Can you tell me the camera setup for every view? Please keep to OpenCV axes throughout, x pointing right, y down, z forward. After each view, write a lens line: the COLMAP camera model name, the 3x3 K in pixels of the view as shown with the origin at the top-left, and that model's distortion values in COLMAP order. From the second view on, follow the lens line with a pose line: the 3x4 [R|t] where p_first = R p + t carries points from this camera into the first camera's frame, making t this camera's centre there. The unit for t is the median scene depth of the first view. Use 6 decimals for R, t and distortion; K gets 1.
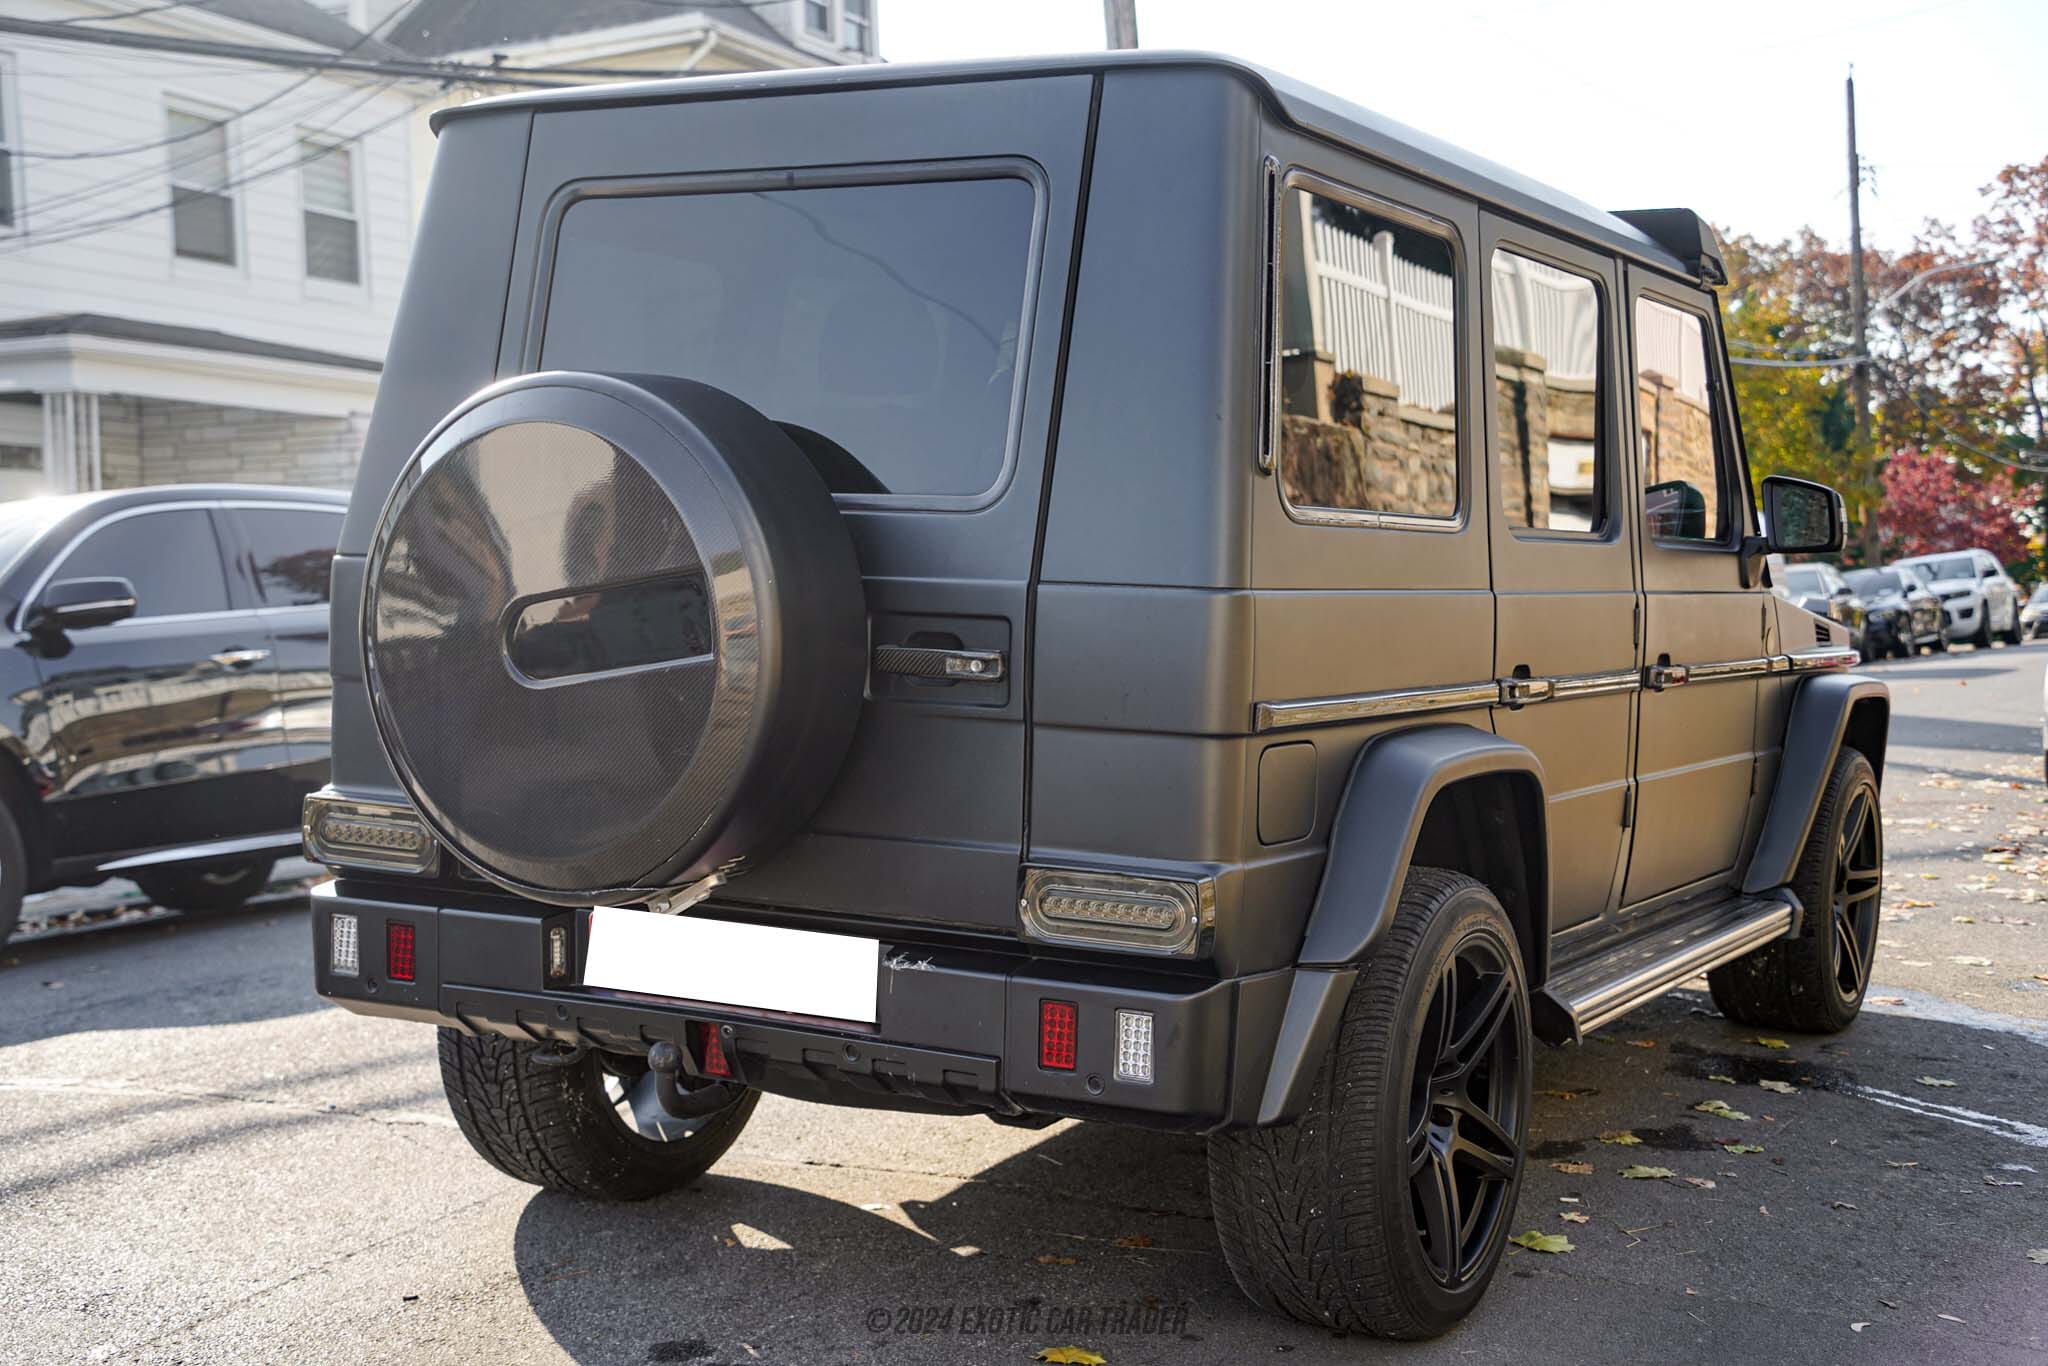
lens RADIAL K [[2498.9, 0, 976.8], [0, 2498.9, 649.6], [0, 0, 1]] dist [0.258316, -0.354600]
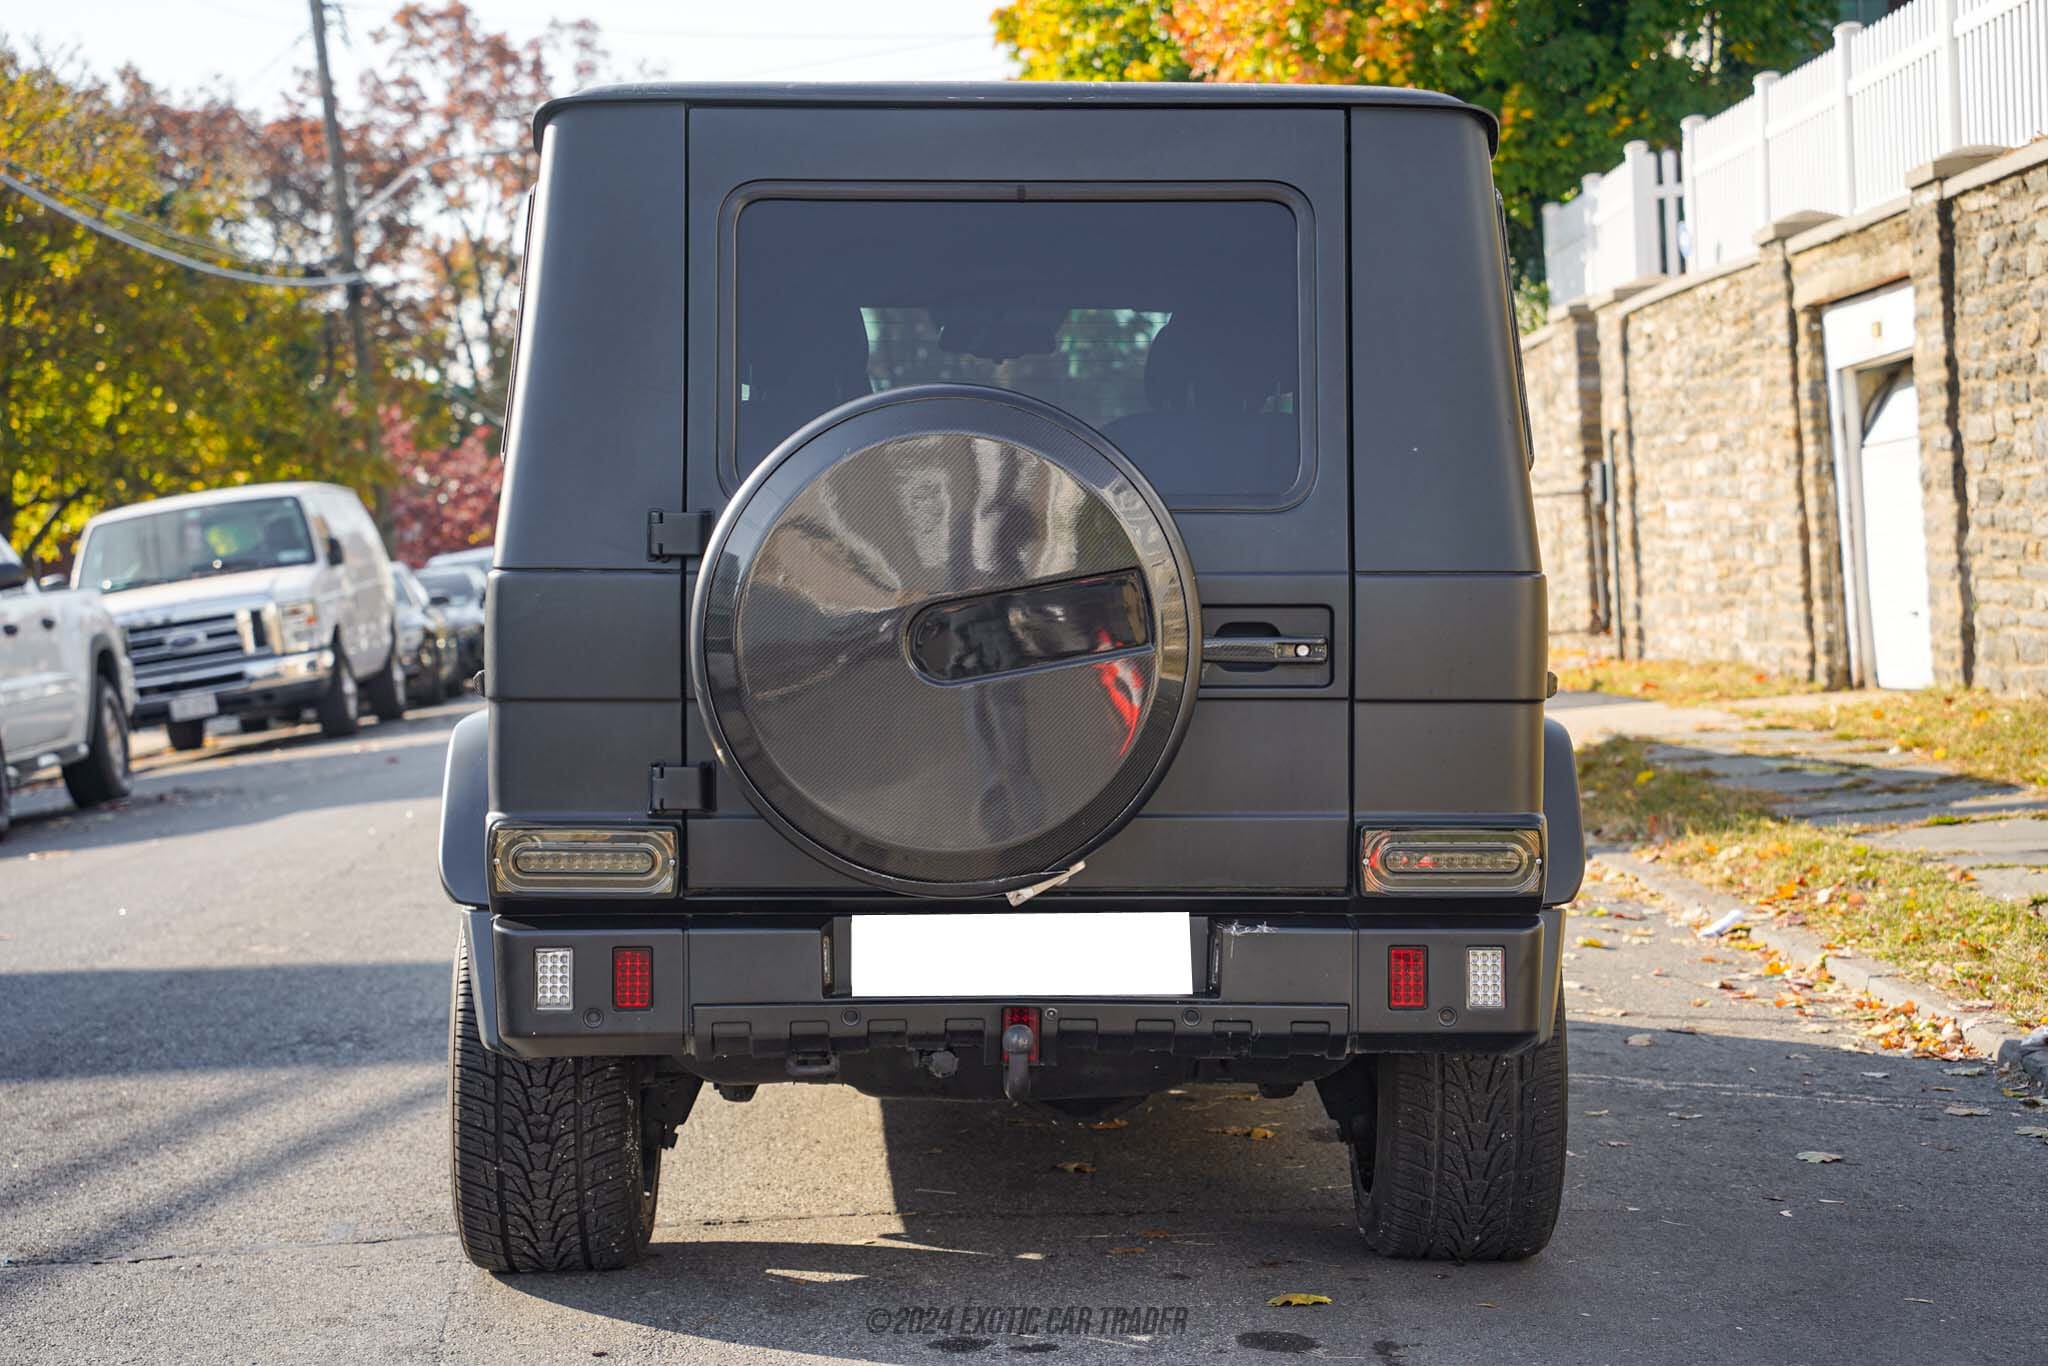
lens RADIAL K [[3743.9, 0, 1021.2], [0, 3743.9, 643.6], [0, 0, 1]] dist [0.589888, -0.006738]
pose [[0.861624, -0.033695, 0.506427, -0.728405], [0.040925, 0.999157, -0.003150, 0.002948], [-0.505894, 0.023440, 0.862277, -0.274865]]
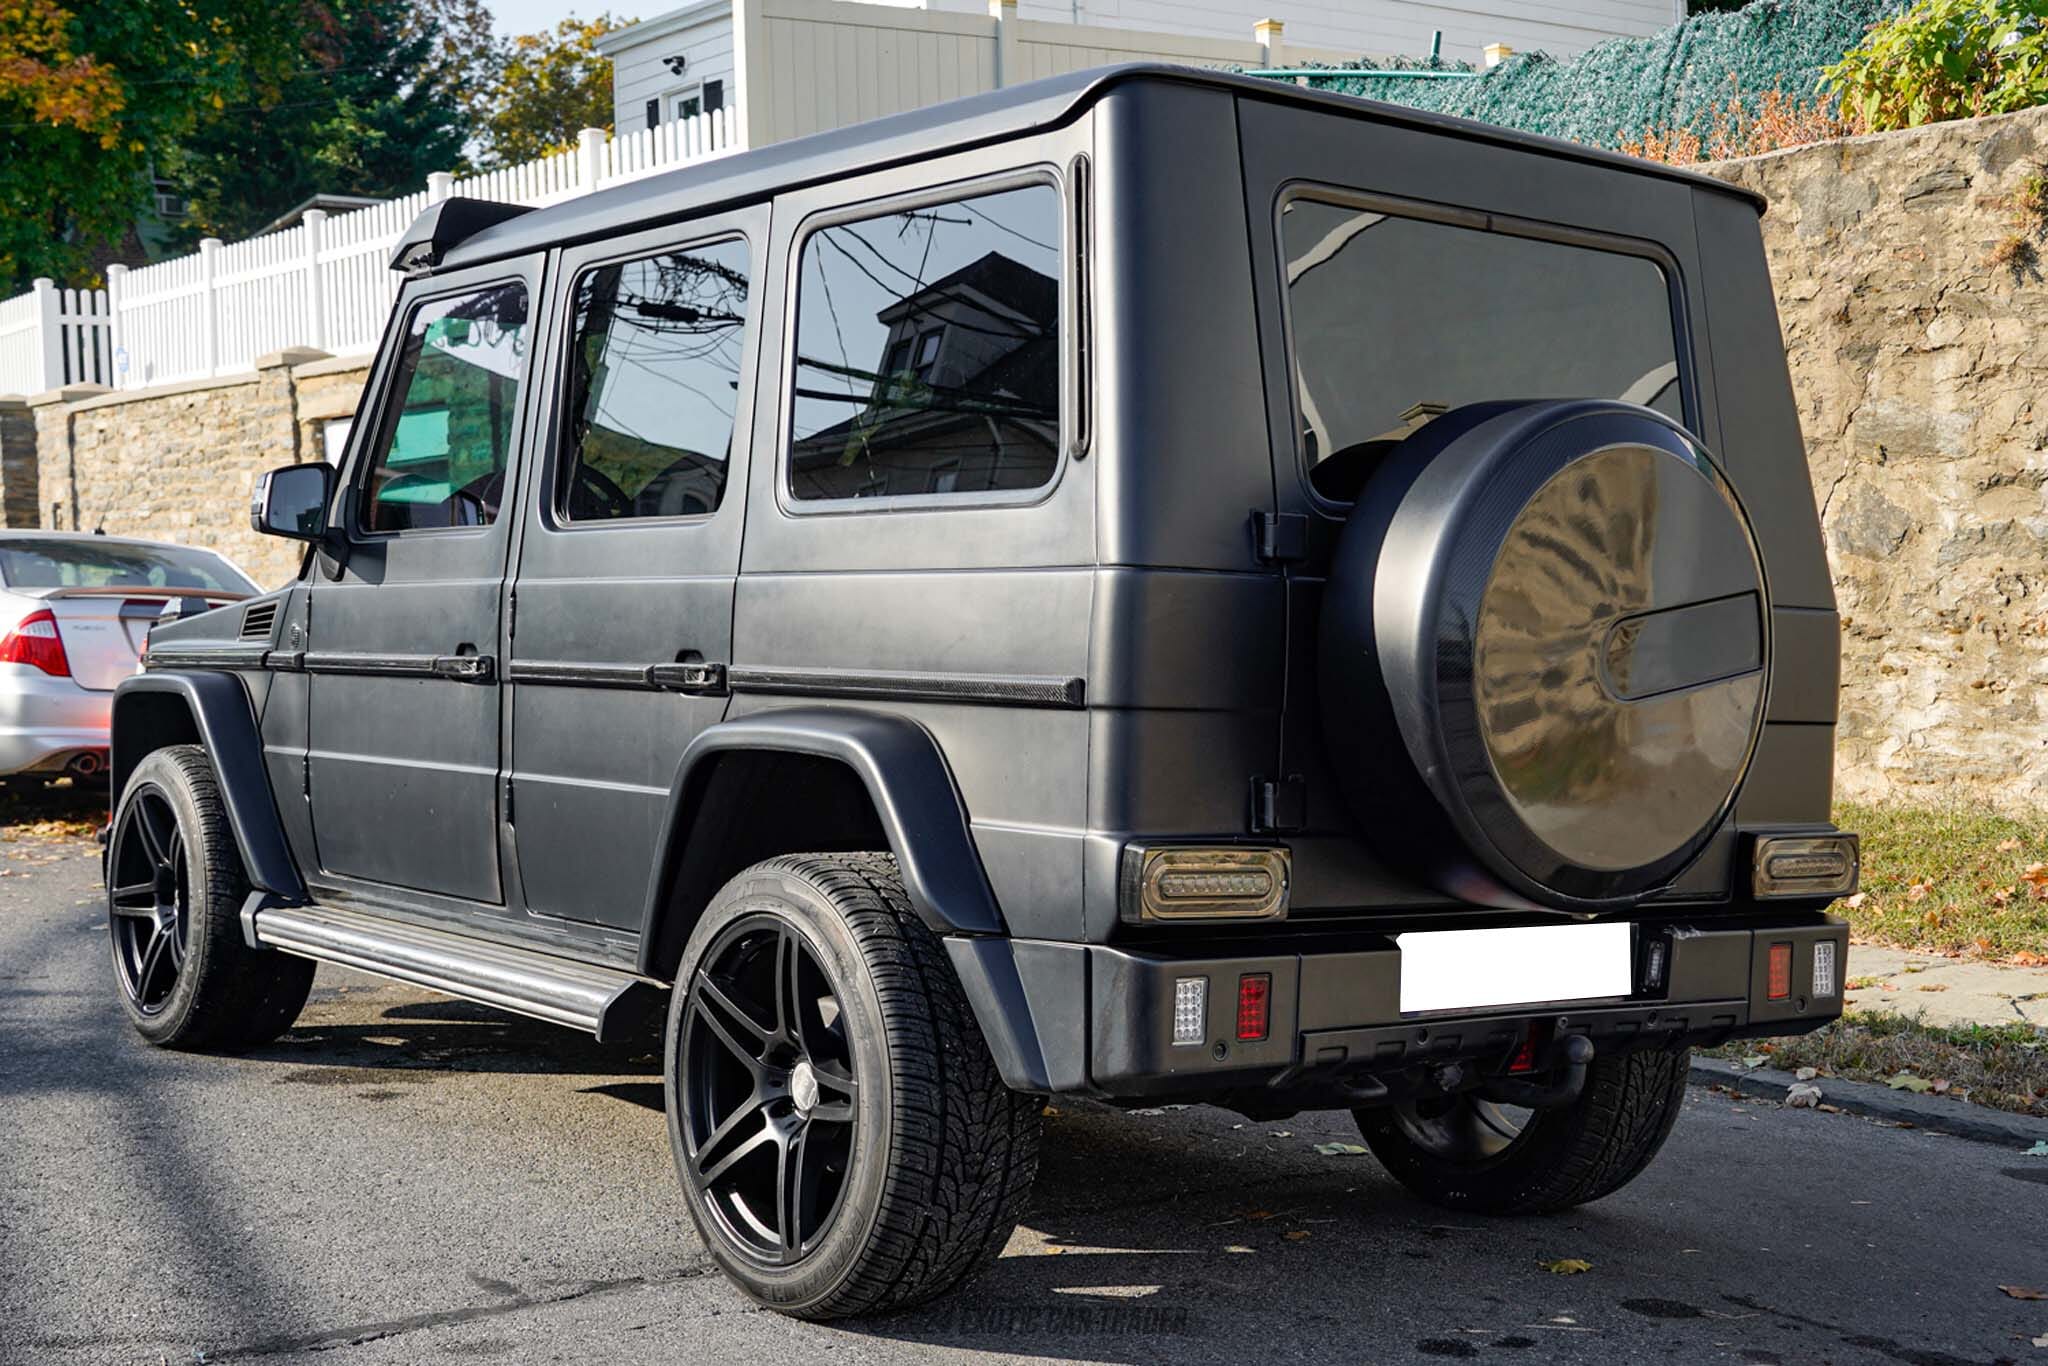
lens RADIAL K [[2665.5, 0, 1024.0], [0, 2665.5, 683.0], [0, 0, 1]] dist [0.067790, 0.053155]
pose [[0.393581, -0.020063, 0.919071, -1.003214], [0.016433, 0.999756, 0.014787, -0.010130], [-0.919143, 0.009283, 0.393814, 0.625446]]
